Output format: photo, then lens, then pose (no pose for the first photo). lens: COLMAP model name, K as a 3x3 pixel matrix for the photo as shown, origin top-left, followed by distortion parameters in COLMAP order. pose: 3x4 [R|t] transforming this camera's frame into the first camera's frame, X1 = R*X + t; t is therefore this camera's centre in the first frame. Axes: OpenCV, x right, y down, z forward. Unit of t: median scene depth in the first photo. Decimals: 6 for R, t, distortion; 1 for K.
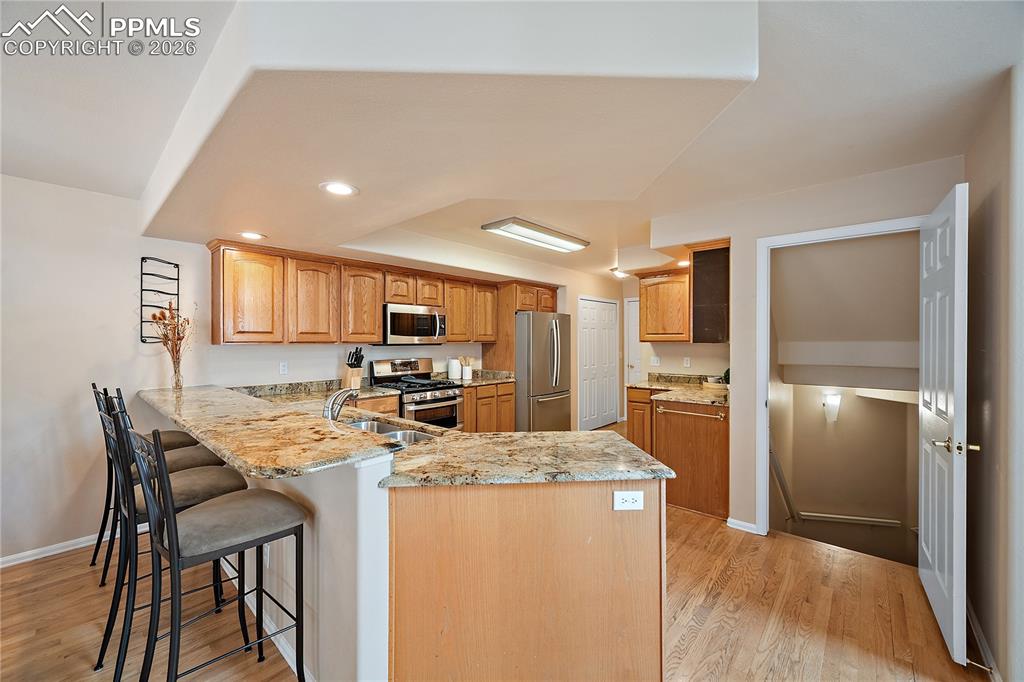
lens RADIAL K [[404.4, 0, 513.3], [0, 404.4, 340.2], [0, 0, 1]] dist [-0.008763, 0.002001]
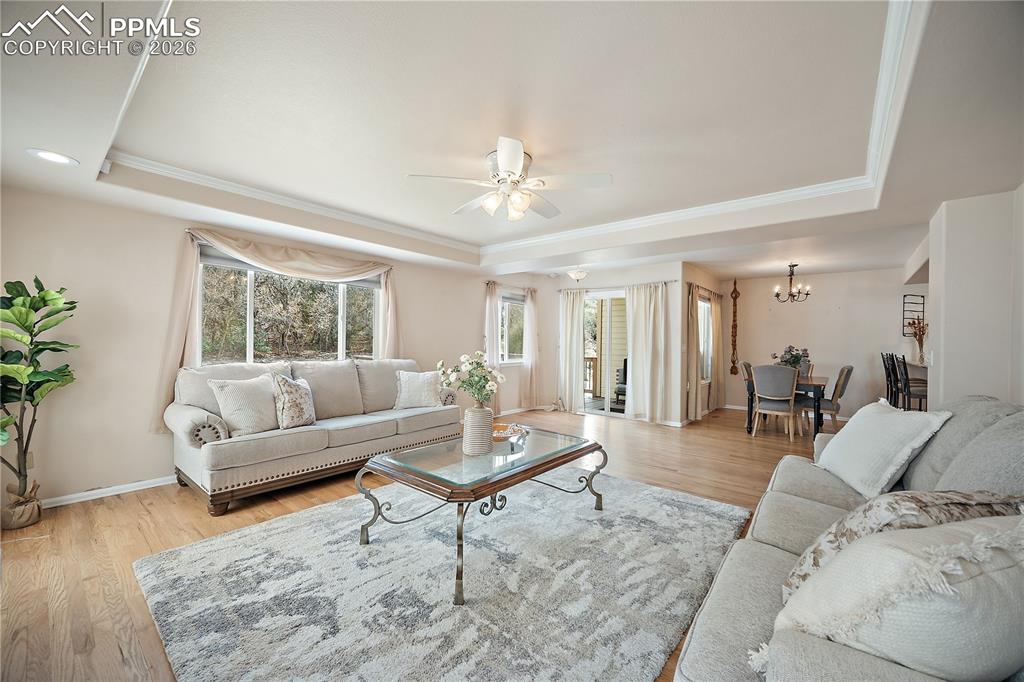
lens RADIAL K [[404.4, 0, 508.7], [0, 404.4, 340.0], [0, 0, 1]] dist [-0.008763, 0.002001]
pose [[0.025555, 0.001847, -0.999672, 1.016373], [-0.009976, 0.999949, 0.001593, 0.039376], [0.999624, 0.009932, 0.025572, -1.010221]]
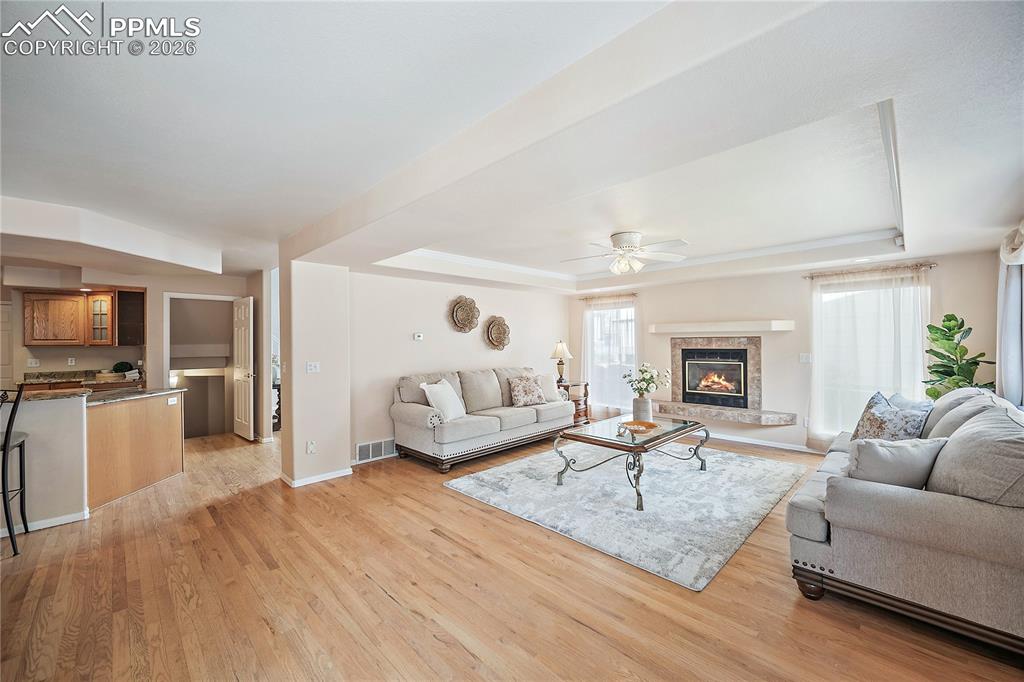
lens RADIAL K [[404.4, 0, 510.2], [0, 404.4, 338.9], [0, 0, 1]] dist [-0.008763, 0.002001]
pose [[0.063512, 0.011108, 0.997919, -1.098305], [0.004076, 0.999927, -0.011389, 0.002394], [-0.997973, 0.004791, 0.063462, -0.709774]]
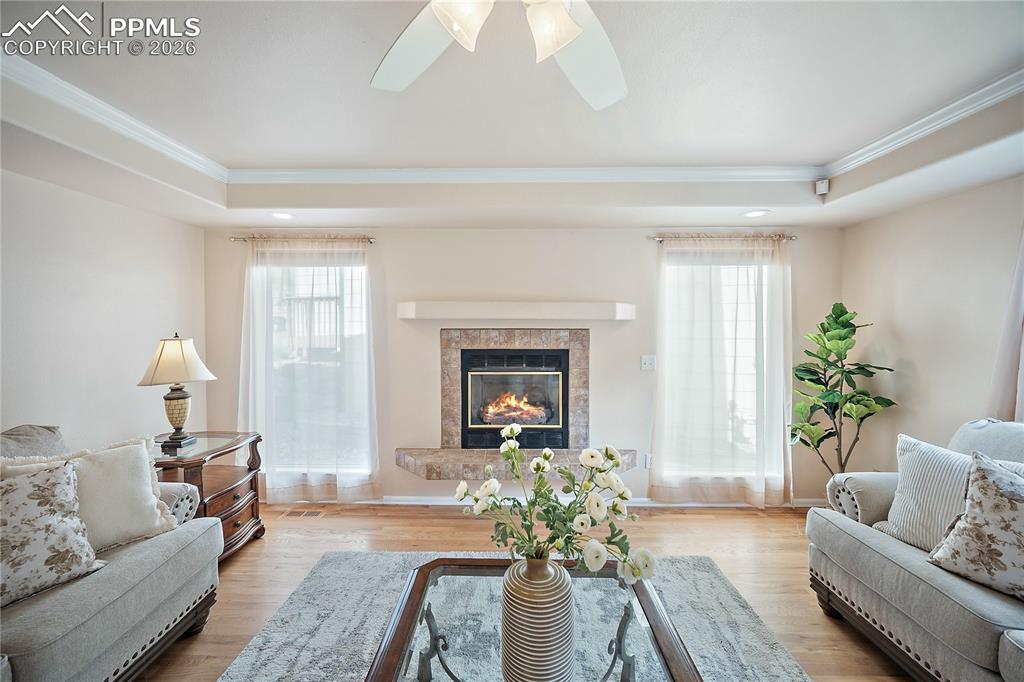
lens RADIAL K [[404.4, 0, 503.5], [0, 404.4, 334.0], [0, 0, 1]] dist [-0.008763, 0.002001]
pose [[-0.647731, -0.012072, 0.761774, -0.014319], [-0.001701, 0.999895, 0.014399, -0.023401], [-0.761868, 0.008031, -0.647683, -0.813683]]
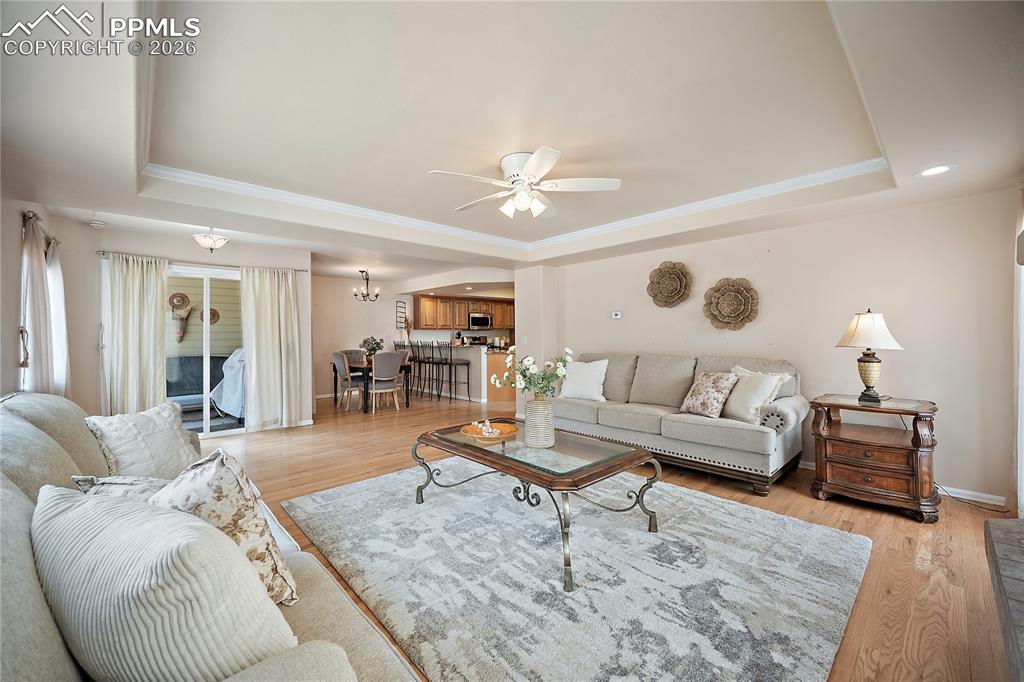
lens RADIAL K [[404.4, 0, 512.1], [0, 404.4, 339.1], [0, 0, 1]] dist [-0.008763, 0.002001]
pose [[0.995211, -0.005214, -0.097607, 0.240057], [0.006759, 0.999857, 0.015504, 0.038669], [0.097512, -0.016090, 0.995104, -1.853606]]
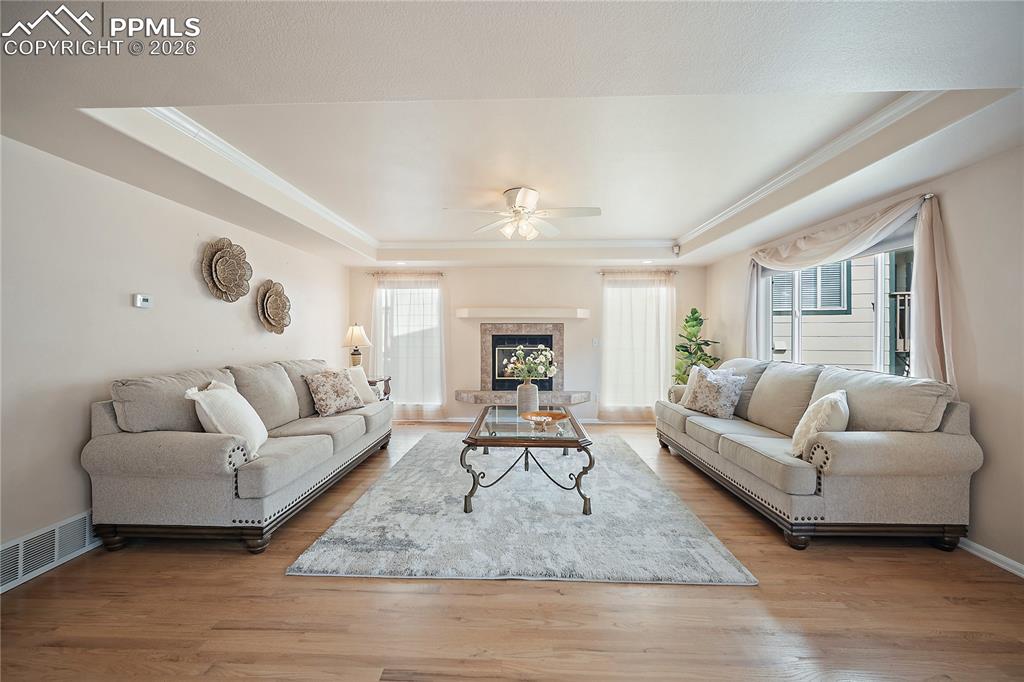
lens RADIAL K [[404.4, 0, 508.4], [0, 404.4, 339.3], [0, 0, 1]] dist [-0.008763, 0.002001]
pose [[-0.638151, 0.000206, 0.769911, -0.614422], [-0.001489, 0.999998, -0.001502, 0.051805], [-0.769910, -0.002105, -0.638149, -0.290502]]
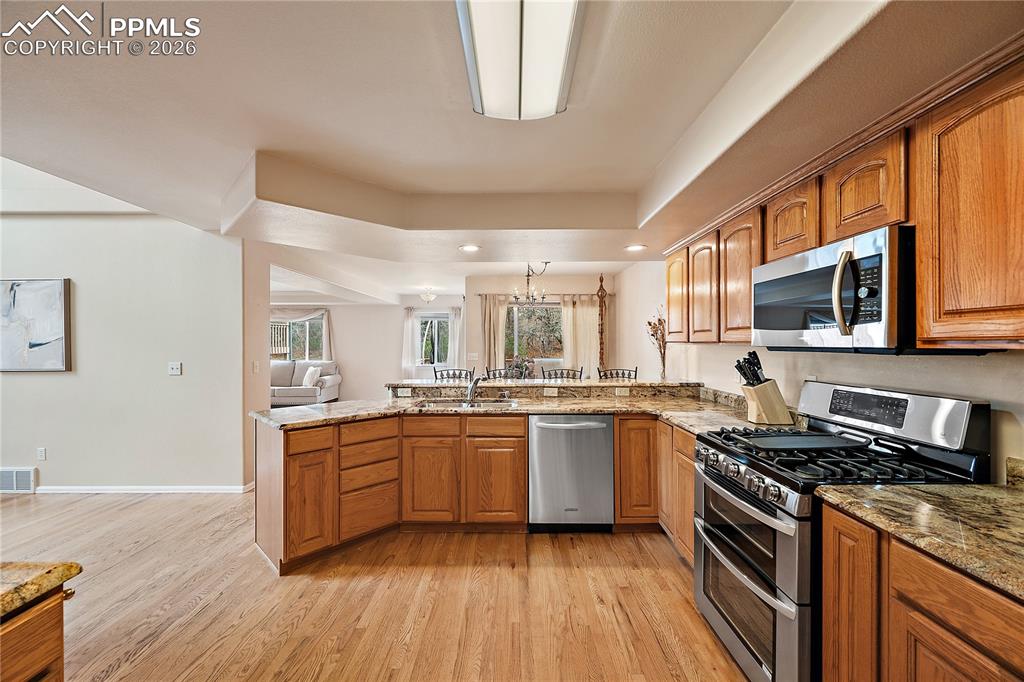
lens RADIAL K [[404.4, 0, 512.8], [0, 404.4, 346.8], [0, 0, 1]] dist [-0.008763, 0.002001]
pose [[-0.750944, 0.005570, -0.660342, 0.330881], [-0.002716, 0.999930, 0.011523, 0.005566], [0.660360, 0.010446, -0.750877, 1.492846]]
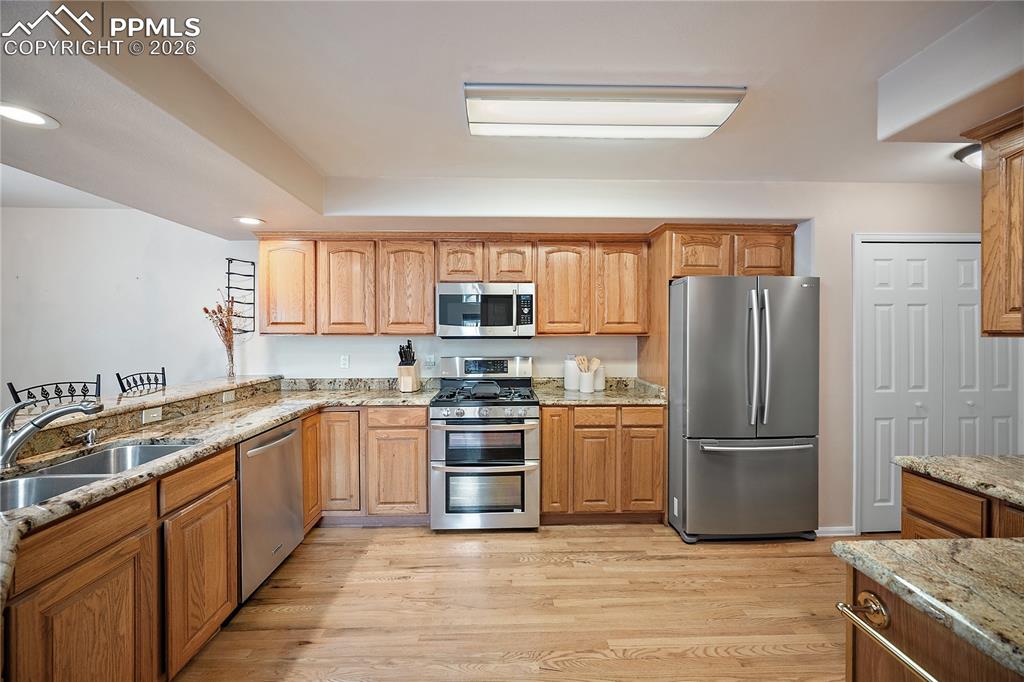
lens RADIAL K [[404.4, 0, 509.3], [0, 404.4, 331.9], [0, 0, 1]] dist [-0.008763, 0.002001]
pose [[0.684542, -0.001027, -0.728973, 0.426187], [0.000399, 0.999999, -0.001034, 0.001936], [0.728974, 0.000417, 0.684542, 0.739403]]
